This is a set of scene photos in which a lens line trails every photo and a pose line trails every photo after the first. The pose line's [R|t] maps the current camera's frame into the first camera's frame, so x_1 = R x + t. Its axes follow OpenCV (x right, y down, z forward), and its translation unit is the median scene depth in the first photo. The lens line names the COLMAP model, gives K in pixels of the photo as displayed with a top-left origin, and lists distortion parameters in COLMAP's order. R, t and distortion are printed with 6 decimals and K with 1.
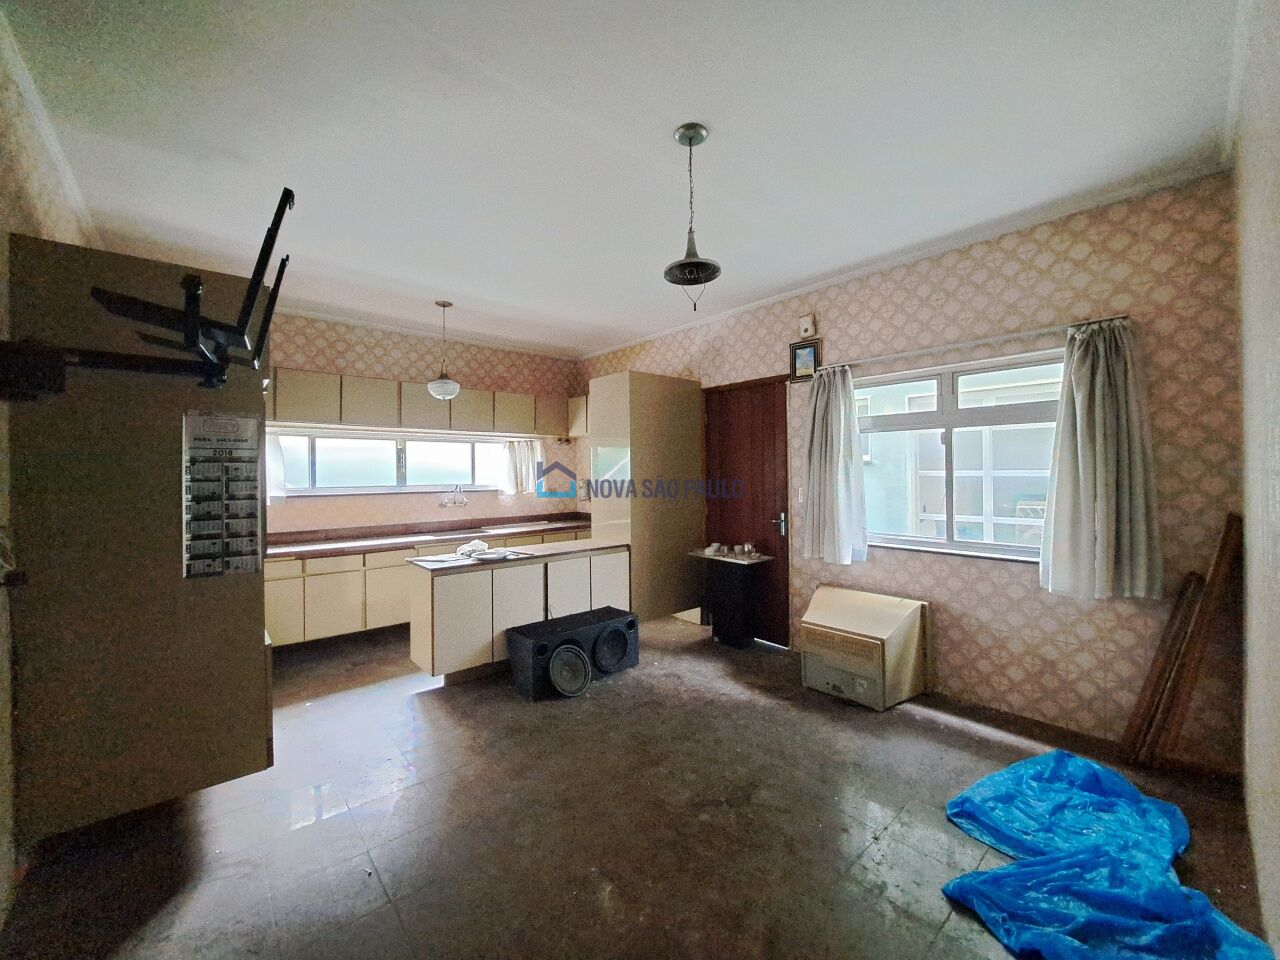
lens RADIAL K [[517.5, 0, 640.0], [0, 517.5, 480.0], [0, 0, 1]] dist [-0.000668, -0.000034]
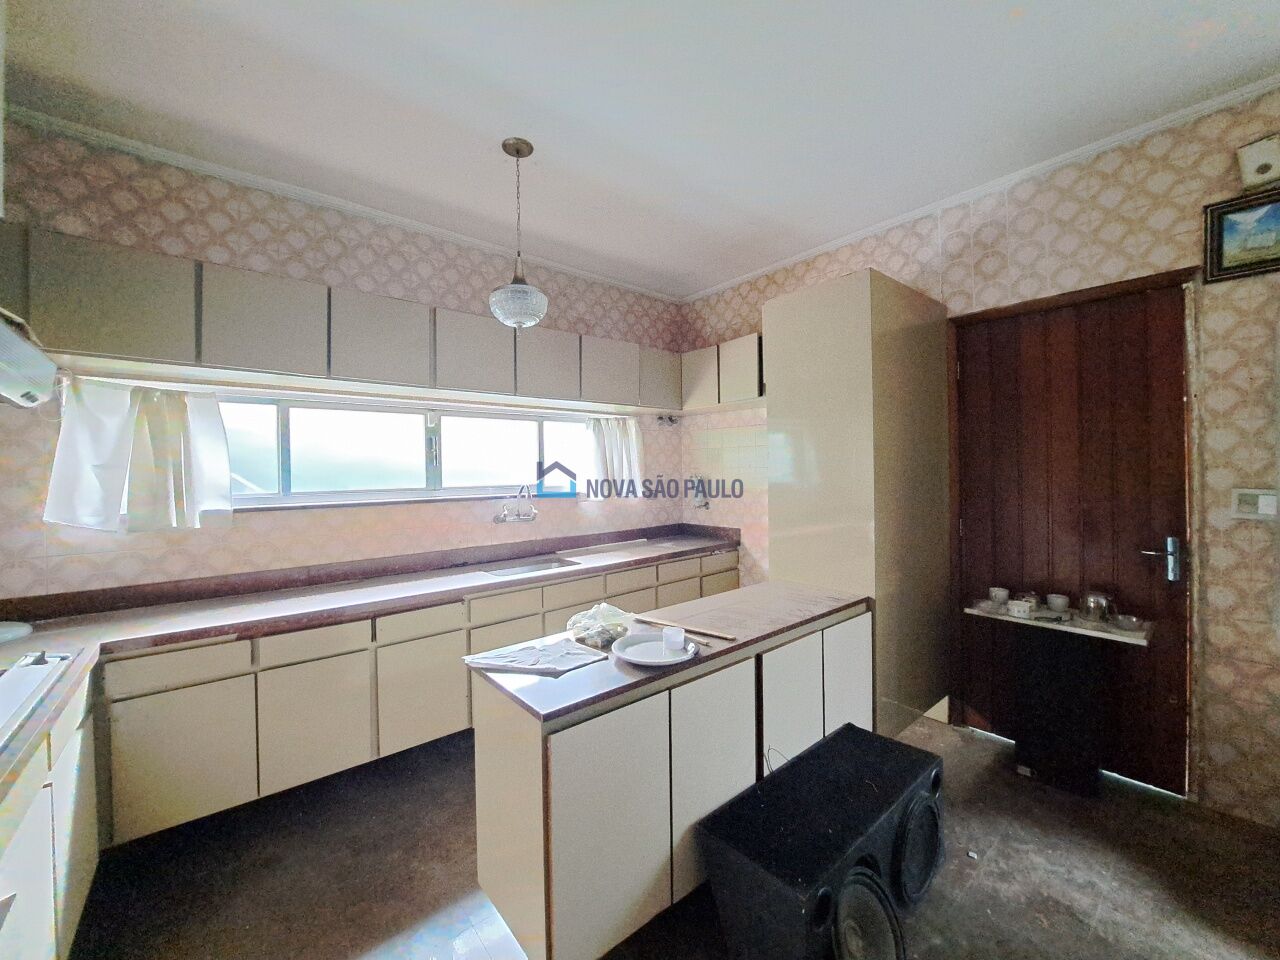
lens RADIAL K [[509.6, 0, 640.0], [0, 509.6, 480.0], [0, 0, 1]] dist [-0.013408, -0.000109]
pose [[0.999830, -0.007020, -0.017022, -0.230500], [0.007118, 0.999958, 0.005705, -0.000483], [0.016981, -0.005825, 0.999839, 0.447565]]
